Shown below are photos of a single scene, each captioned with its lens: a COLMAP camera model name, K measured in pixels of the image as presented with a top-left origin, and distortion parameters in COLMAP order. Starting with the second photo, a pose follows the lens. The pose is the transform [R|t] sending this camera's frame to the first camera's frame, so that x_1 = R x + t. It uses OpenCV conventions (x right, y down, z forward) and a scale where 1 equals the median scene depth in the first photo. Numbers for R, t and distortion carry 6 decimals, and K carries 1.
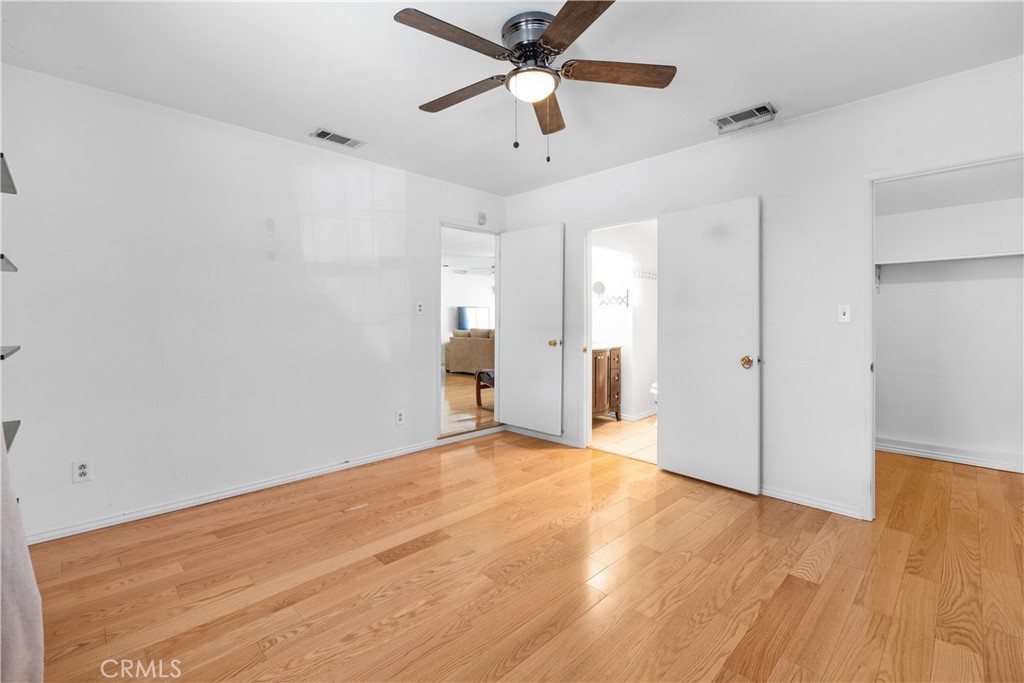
lens RADIAL K [[435.3, 0, 506.7], [0, 435.3, 331.1], [0, 0, 1]] dist [-0.000089, -0.000464]
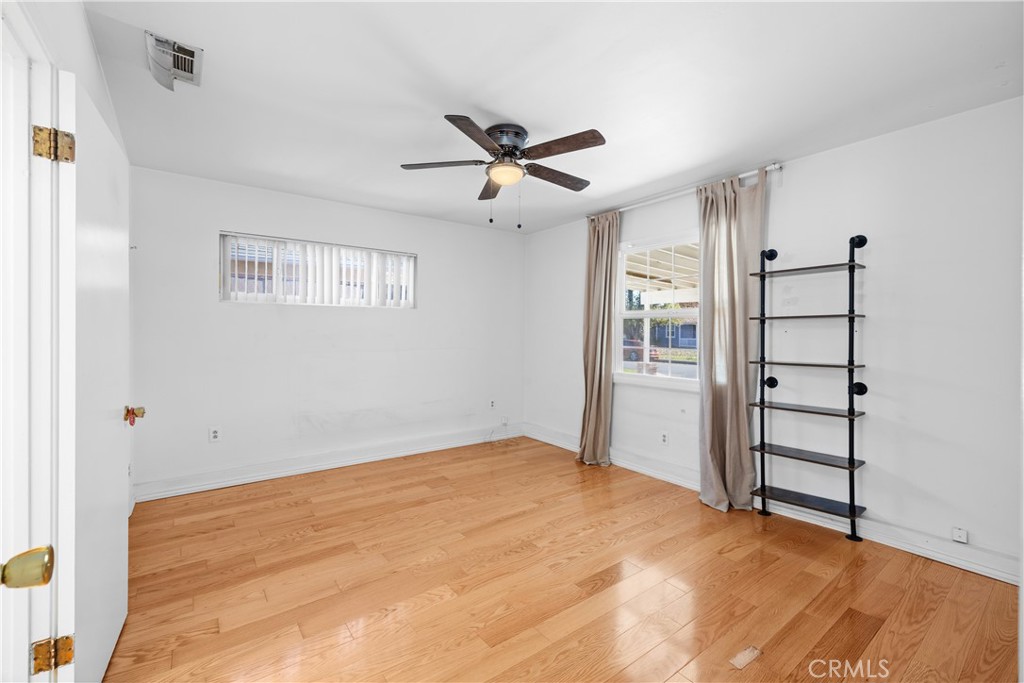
lens RADIAL K [[435.3, 0, 506.7], [0, 435.3, 331.1], [0, 0, 1]] dist [-0.000089, -0.000464]
pose [[-0.992073, -0.004643, 0.125577, -0.091076], [-0.003030, 0.999911, 0.013030, -0.071502], [-0.125626, 0.012546, -0.991998, 1.808854]]
